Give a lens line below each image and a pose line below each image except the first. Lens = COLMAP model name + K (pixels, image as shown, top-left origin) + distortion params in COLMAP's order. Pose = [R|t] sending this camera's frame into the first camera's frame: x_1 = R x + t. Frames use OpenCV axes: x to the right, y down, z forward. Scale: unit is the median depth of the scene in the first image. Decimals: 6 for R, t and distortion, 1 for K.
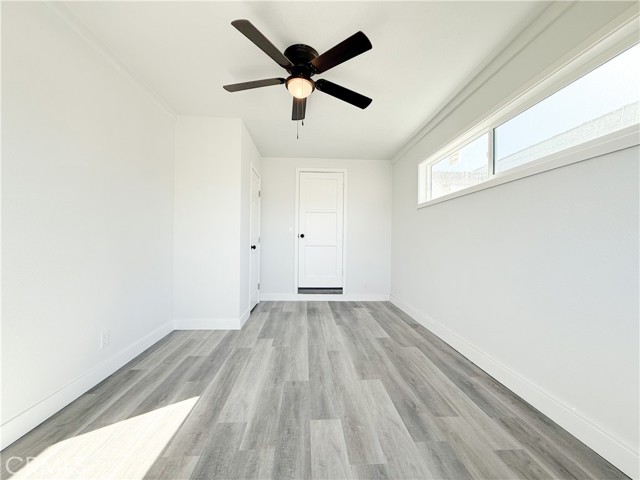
lens RADIAL K [[255.3, 0, 318.7], [0, 255.3, 240.4], [0, 0, 1]] dist [-0.001342, -0.000197]
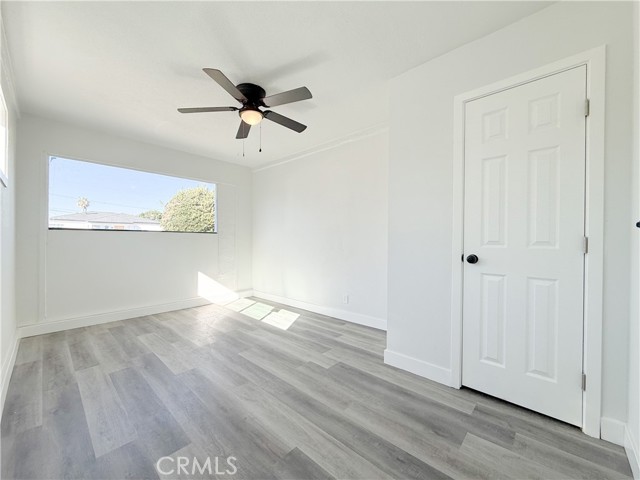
lens RADIAL K [[255.3, 0, 318.7], [0, 255.3, 240.4], [0, 0, 1]] dist [-0.001342, -0.000197]
pose [[-0.717927, -0.013117, -0.695995, 0.483547], [-0.009807, 0.999914, -0.008729, -0.004771], [0.696050, 0.000559, -0.717993, 1.885650]]
